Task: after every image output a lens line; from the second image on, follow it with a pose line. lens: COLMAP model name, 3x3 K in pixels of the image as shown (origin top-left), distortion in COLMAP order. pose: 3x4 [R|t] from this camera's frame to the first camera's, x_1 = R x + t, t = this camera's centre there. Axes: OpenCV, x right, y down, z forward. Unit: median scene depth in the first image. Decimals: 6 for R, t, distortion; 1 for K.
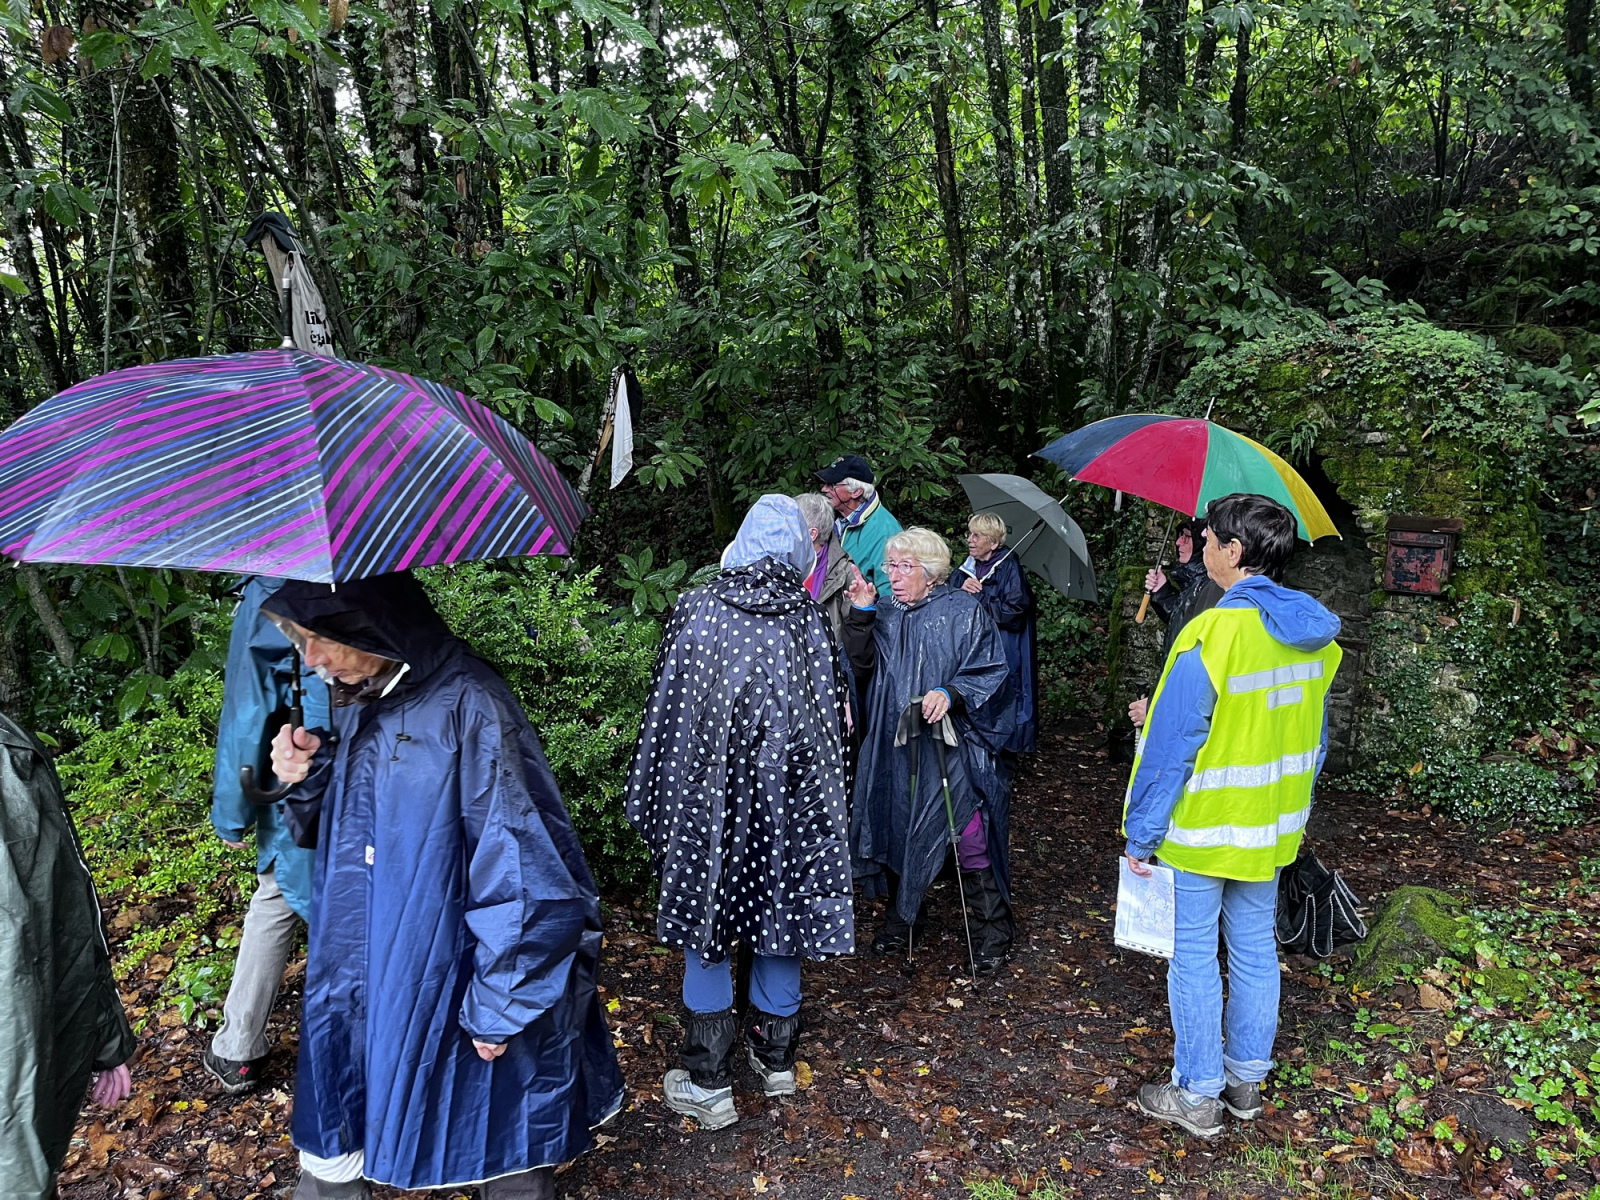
lens RADIAL K [[1219.1, 0, 800.0], [0, 1219.1, 600.0], [0, 0, 1]] dist [0.086539, -0.129160]
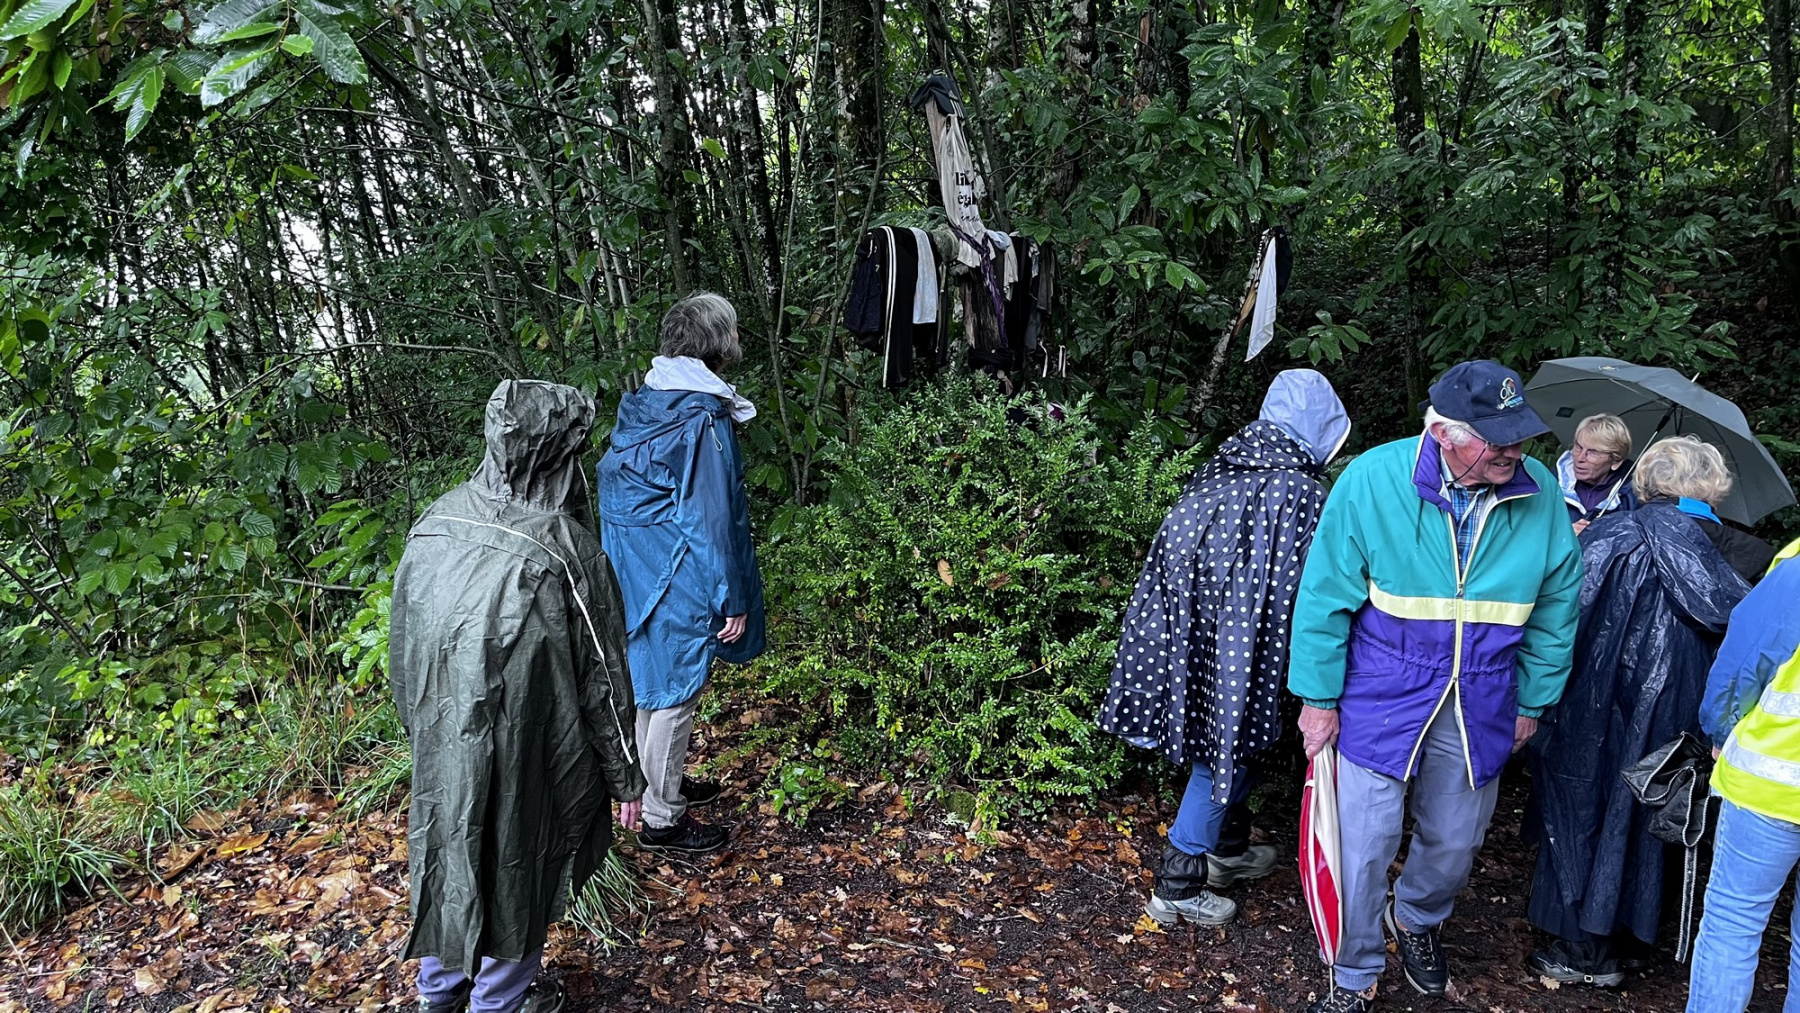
lens RADIAL K [[1381.3, 0, 902.8], [0, 1381.3, 511.9], [0, 0, 1]] dist [0.080848, -0.115660]
pose [[0.898009, 0.112216, -0.425425, 0.060143], [-0.101213, 0.993684, 0.048463, -0.002229], [0.428177, -0.000462, 0.903695, -0.050098]]
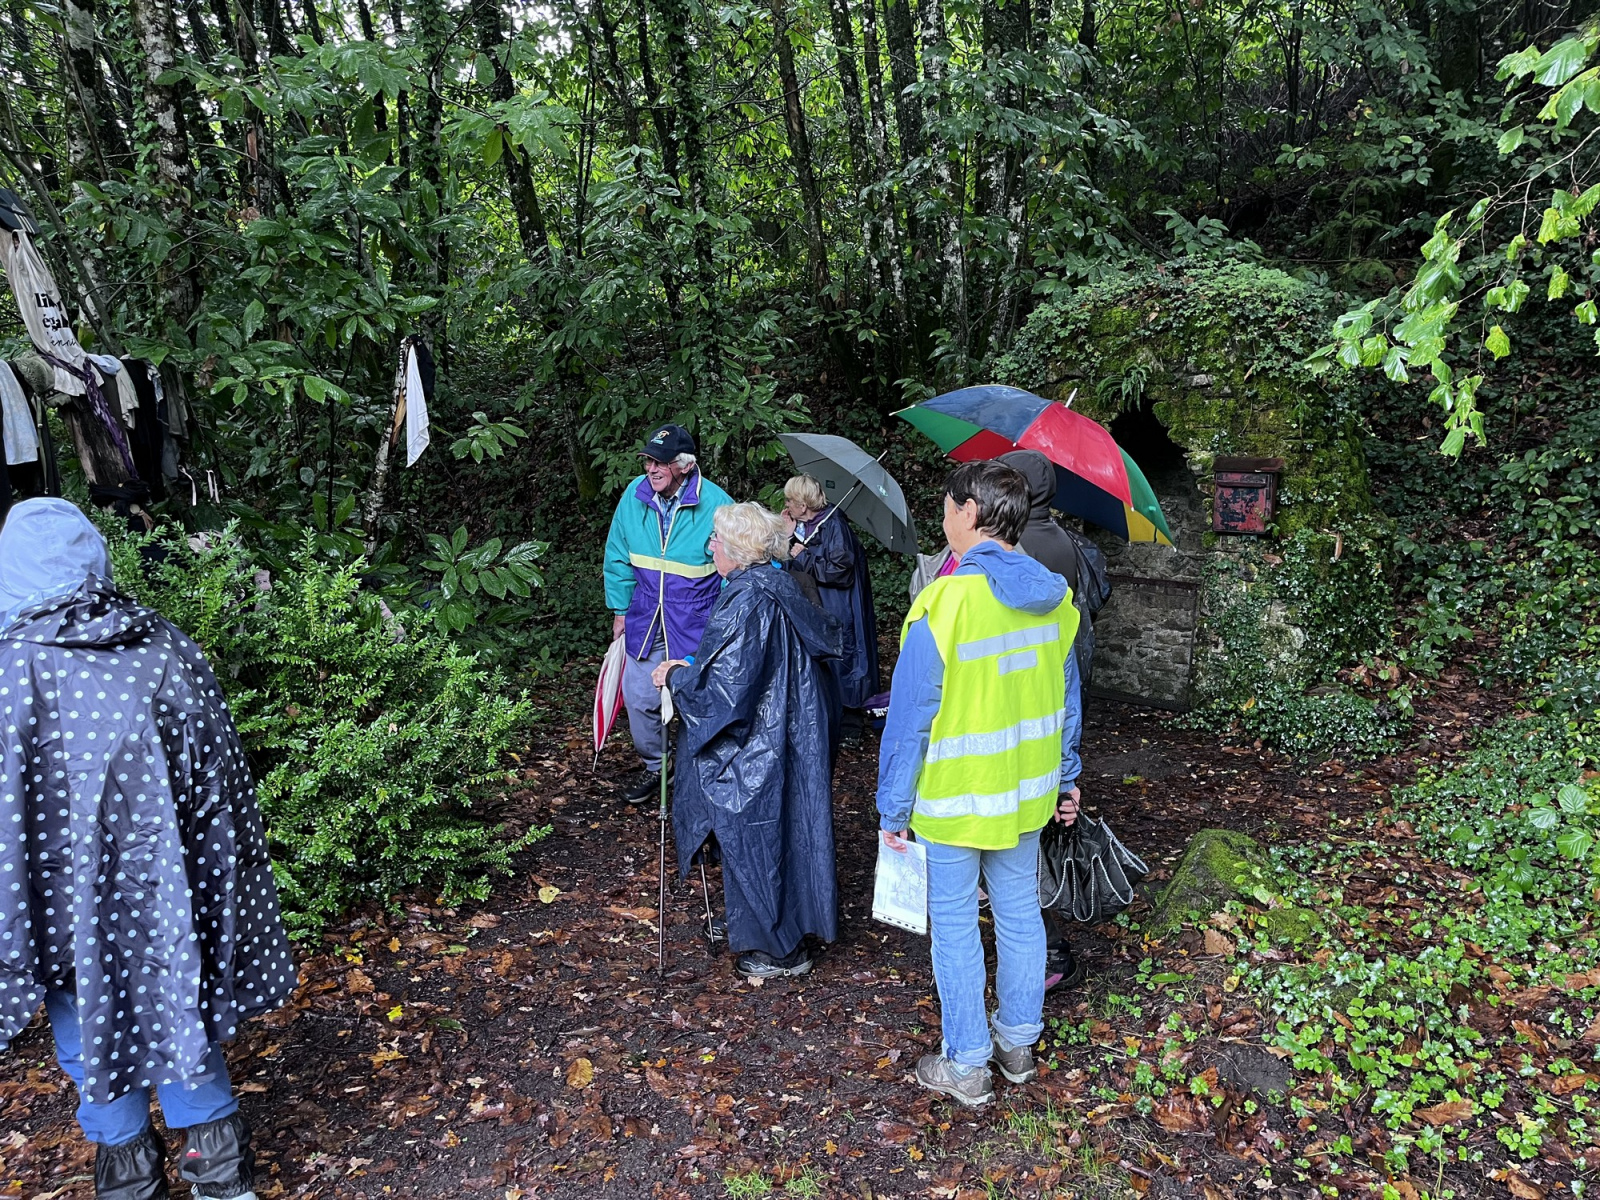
lens RADIAL K [[1216.4, 0, 813.4], [0, 1216.4, 602.2], [0, 0, 1]] dist [0.081205, -0.116746]
pose [[0.995902, -0.052359, 0.073737, 0.069804], [0.049214, 0.997826, 0.043836, -0.010249], [-0.075872, -0.040028, 0.996314, 0.017614]]
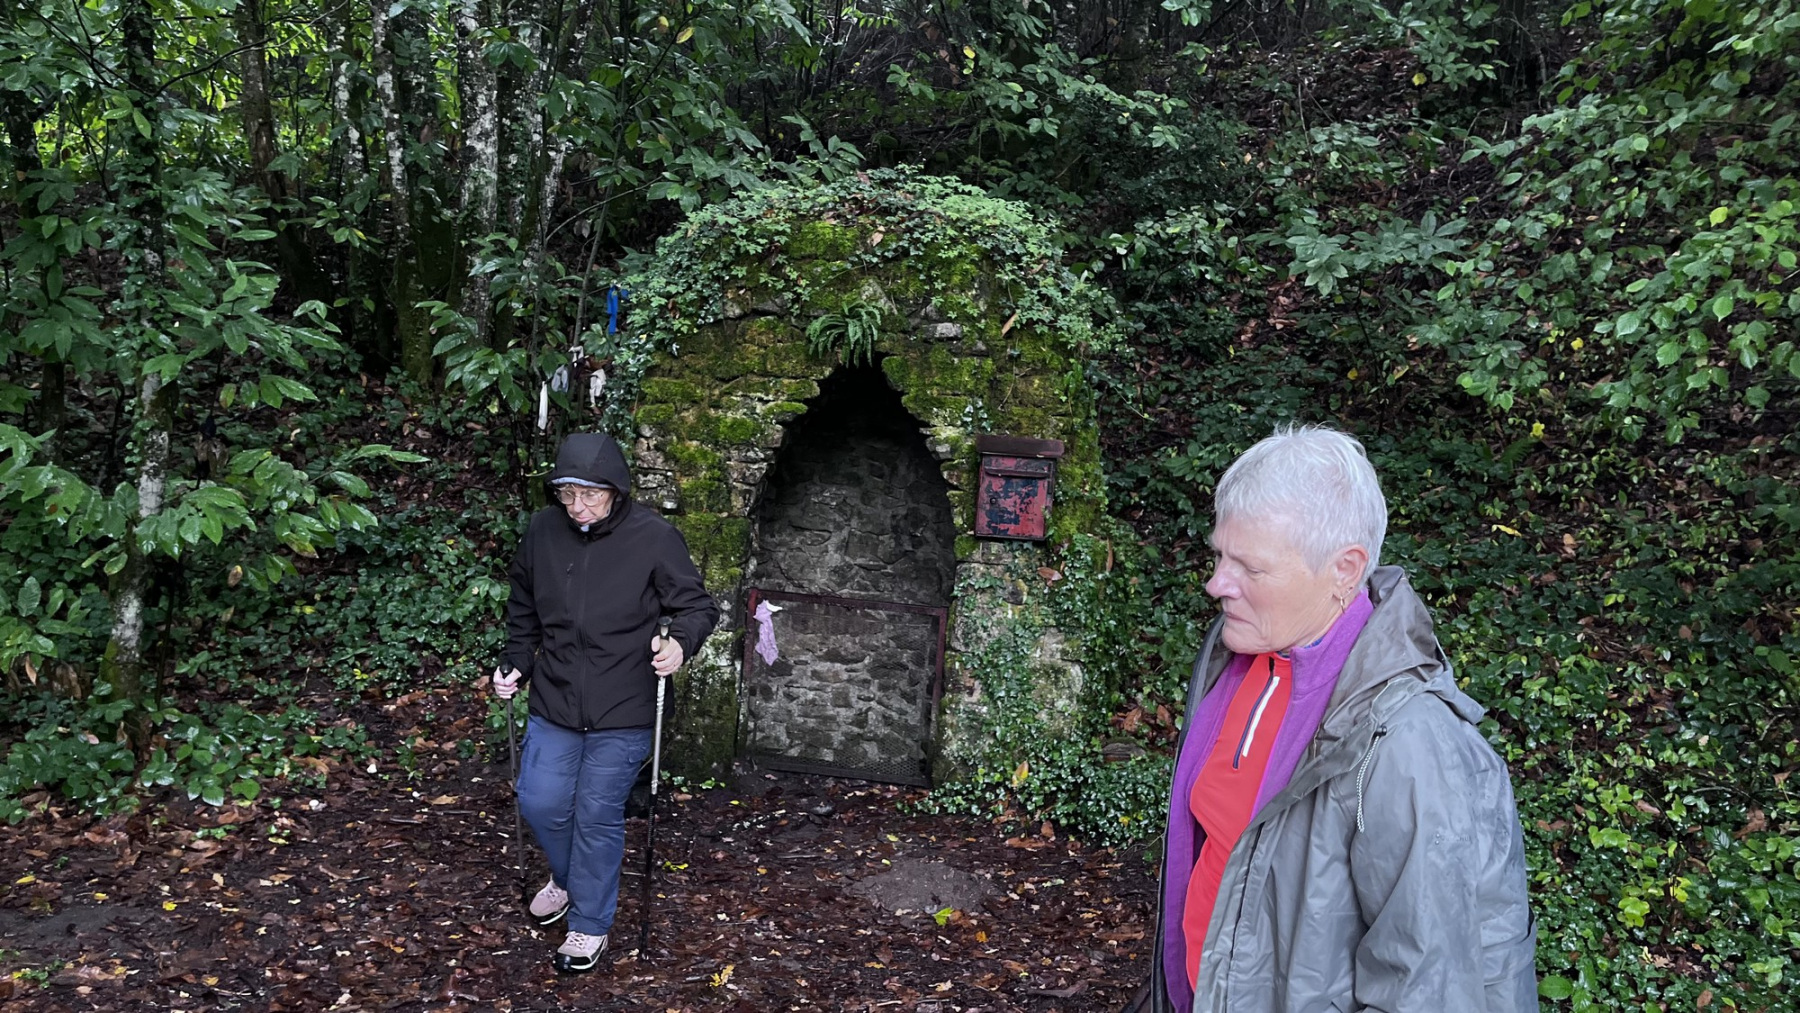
lens RADIAL K [[1318.3, 0, 865.8], [0, 1318.3, 510.2], [0, 0, 1]] dist [0.068795, -0.101557]
pose [[0.819651, -0.035433, 0.571767, -0.032542], [0.040022, 0.999188, 0.004548, -0.030390], [-0.571464, 0.019155, 0.820404, 0.399198]]
